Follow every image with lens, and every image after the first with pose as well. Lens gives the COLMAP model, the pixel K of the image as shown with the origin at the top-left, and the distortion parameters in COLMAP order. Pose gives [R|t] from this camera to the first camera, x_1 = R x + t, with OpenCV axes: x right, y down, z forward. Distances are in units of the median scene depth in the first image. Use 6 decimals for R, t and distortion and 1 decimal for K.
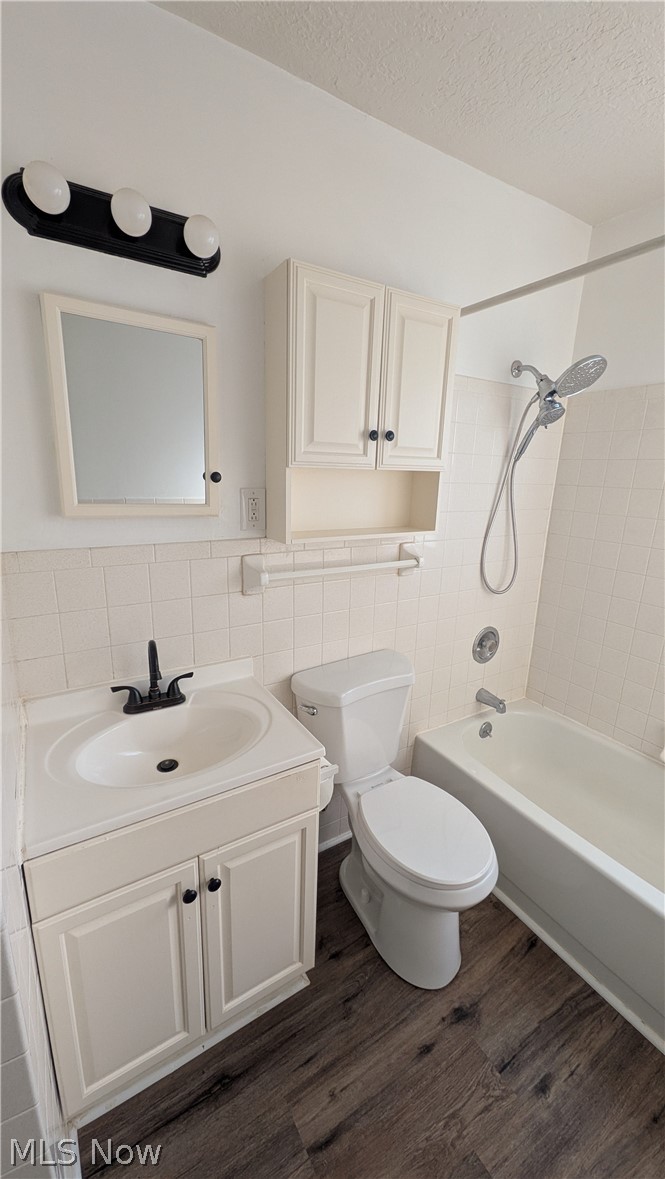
lens RADIAL K [[464.3, 0, 322.5], [0, 464.3, 585.8], [0, 0, 1]] dist [0.002667, -0.001506]
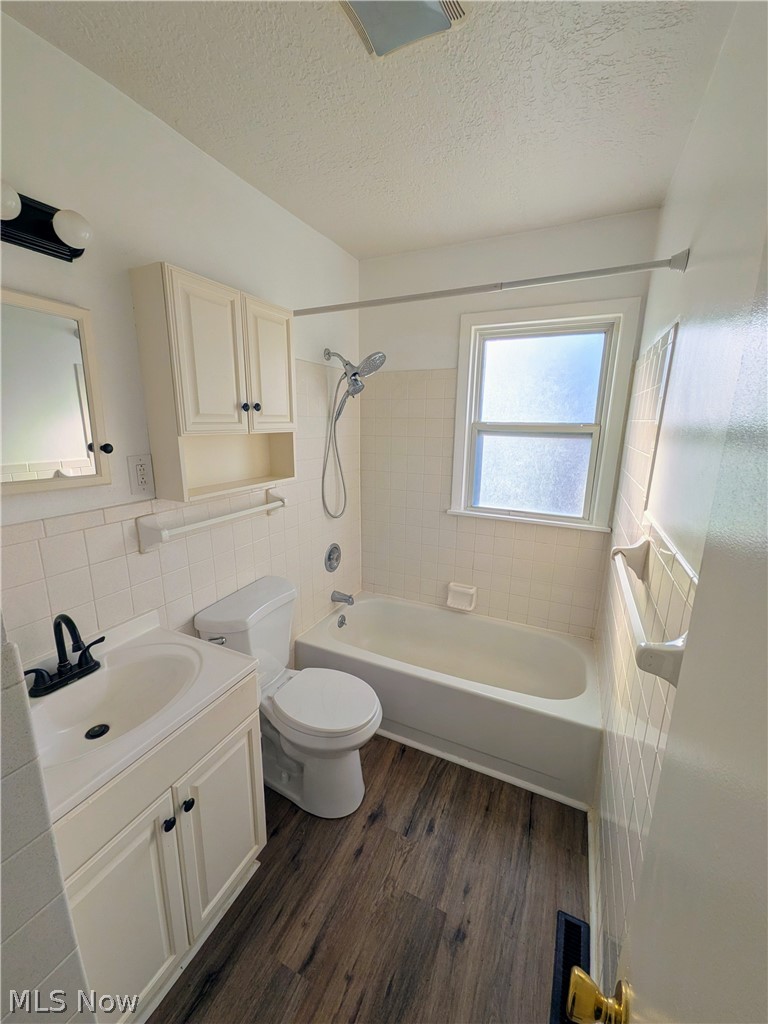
lens RADIAL K [[401.0, 0, 385.1], [0, 401.0, 512.1], [0, 0, 1]] dist [-0.002560, -0.000170]
pose [[0.836807, -0.141938, 0.528780, -0.189388], [0.150854, 0.988200, 0.026528, -0.016177], [-0.526305, 0.057570, 0.848344, -0.099609]]
